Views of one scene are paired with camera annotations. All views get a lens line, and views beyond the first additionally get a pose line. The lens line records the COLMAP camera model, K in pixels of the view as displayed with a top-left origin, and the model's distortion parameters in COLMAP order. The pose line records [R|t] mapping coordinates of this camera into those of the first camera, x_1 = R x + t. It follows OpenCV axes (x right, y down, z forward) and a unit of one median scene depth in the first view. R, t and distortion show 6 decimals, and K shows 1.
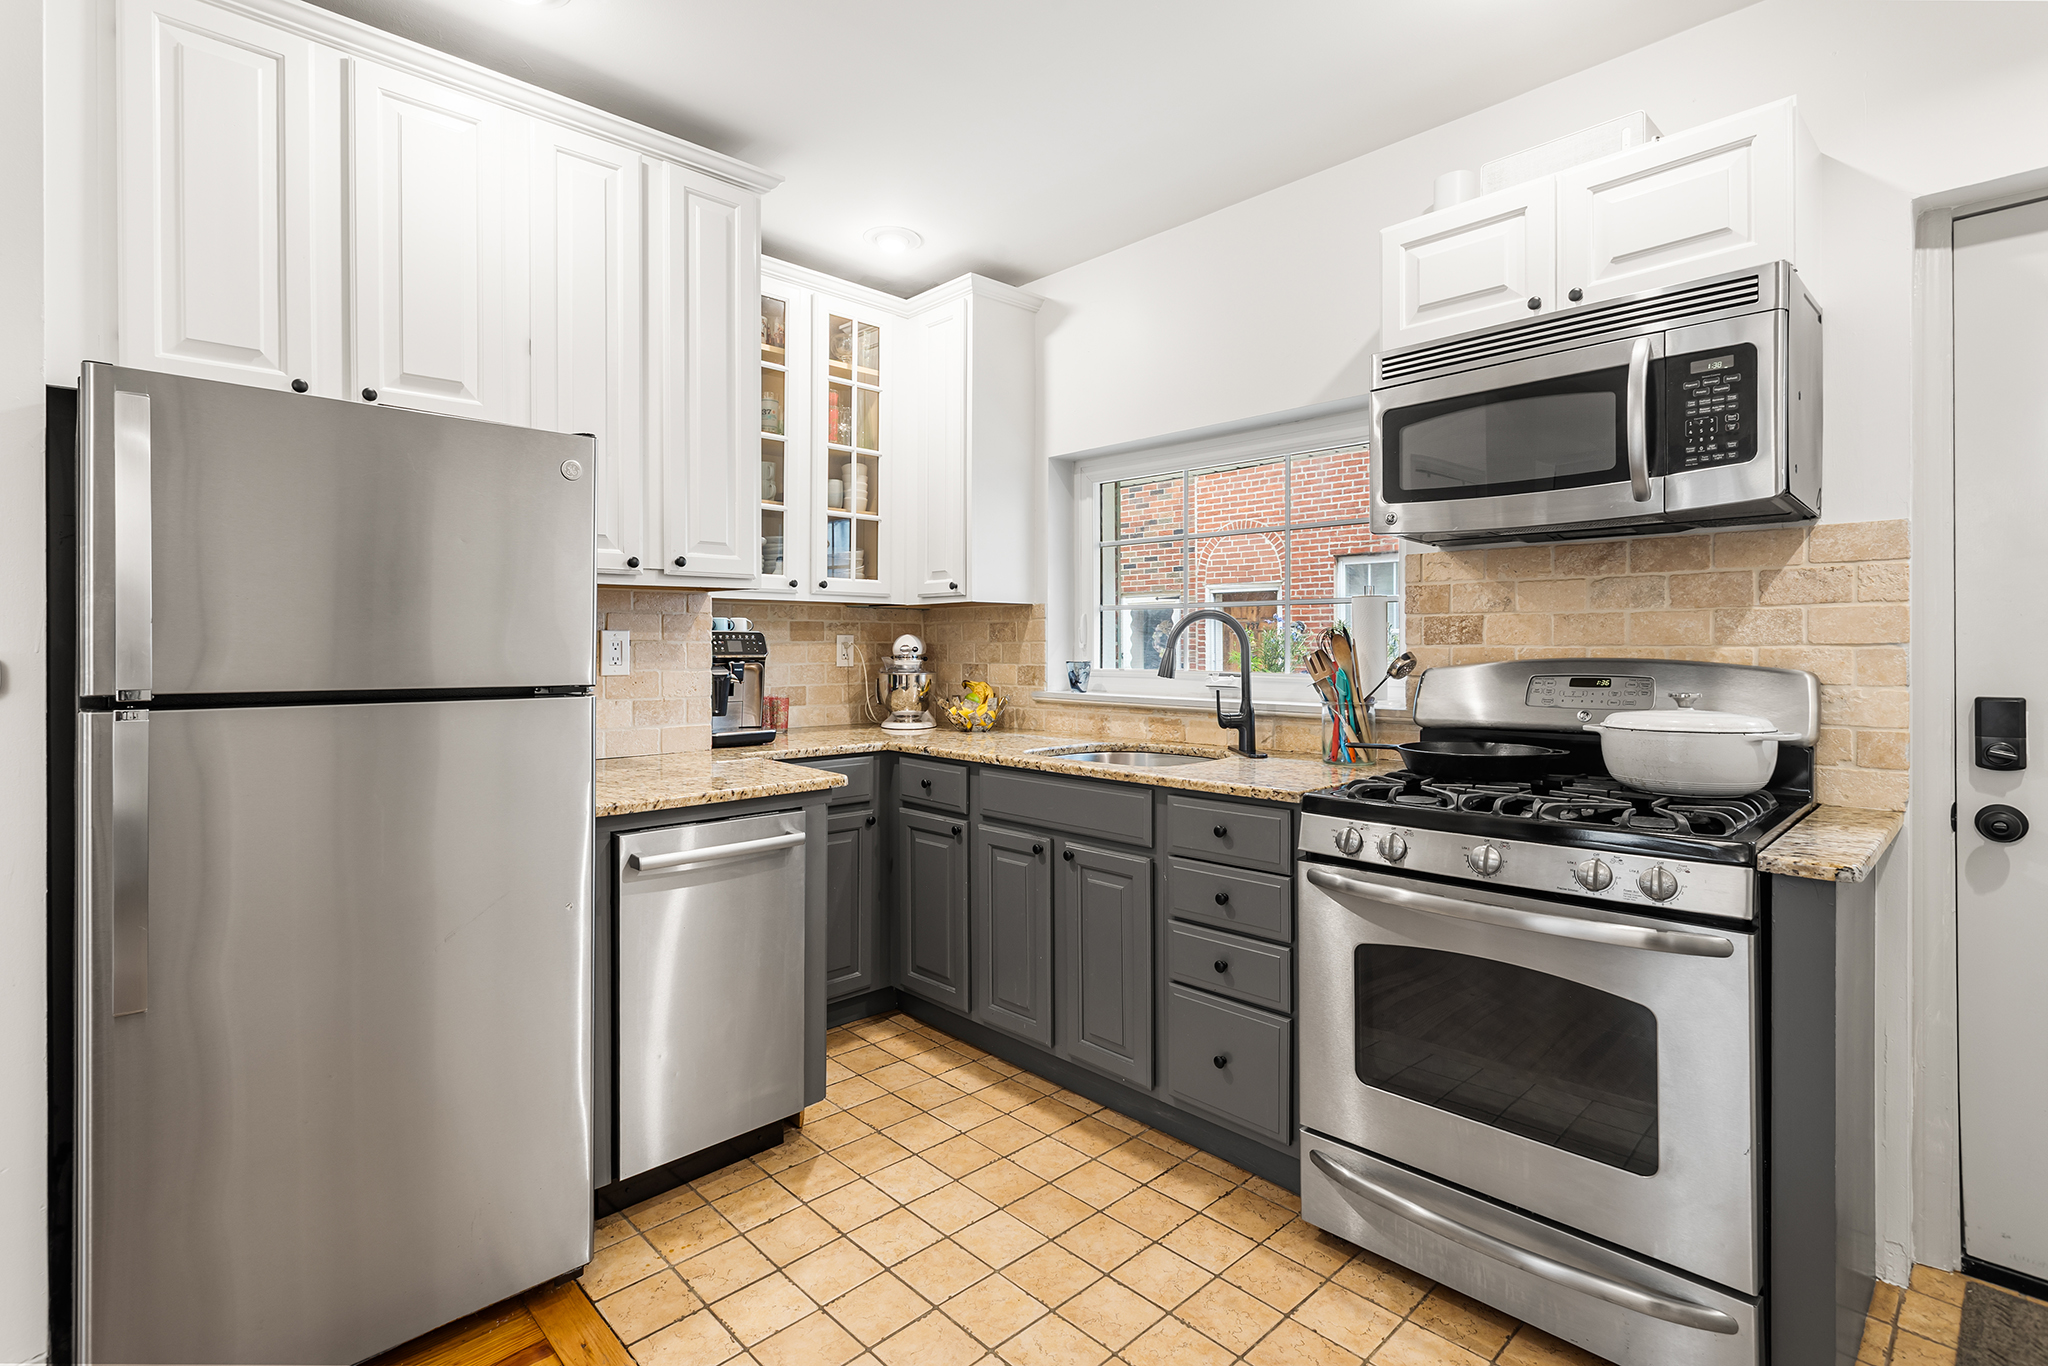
lens RADIAL K [[980.8, 0, 1025.7], [0, 980.8, 647.6], [0, 0, 1]] dist [0.002666, 0.001685]
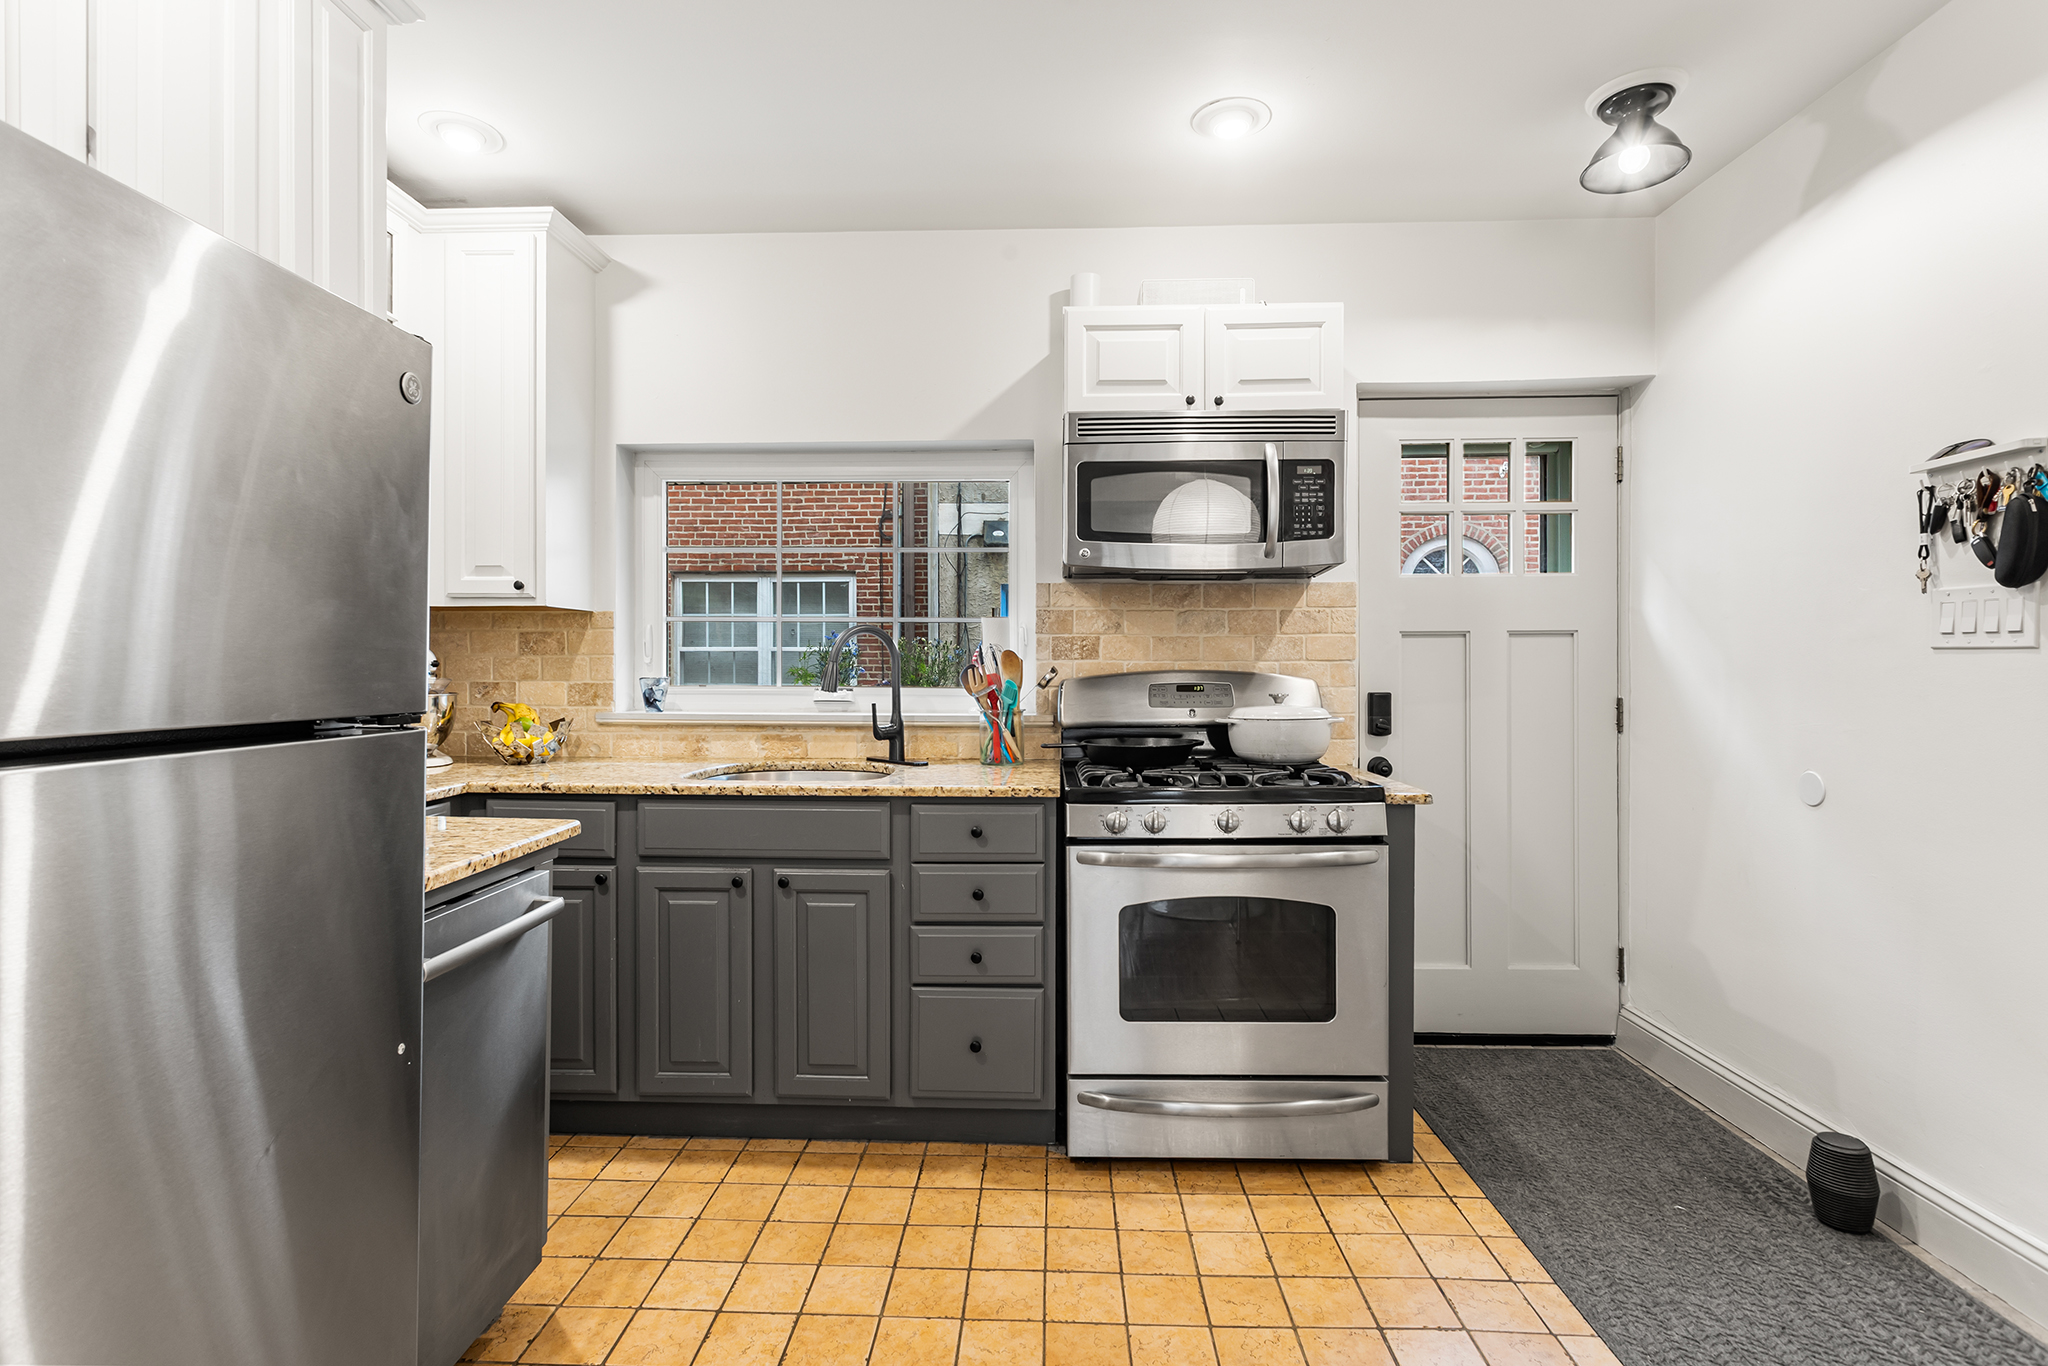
lens RADIAL K [[980.8, 0, 1020.9], [0, 980.8, 670.7], [0, 0, 1]] dist [0.002666, 0.001685]
pose [[0.716586, -0.002627, 0.697494, -0.488913], [-0.000470, 0.999991, 0.004249, 0.005624], [-0.697499, -0.003373, 0.716578, 0.187032]]
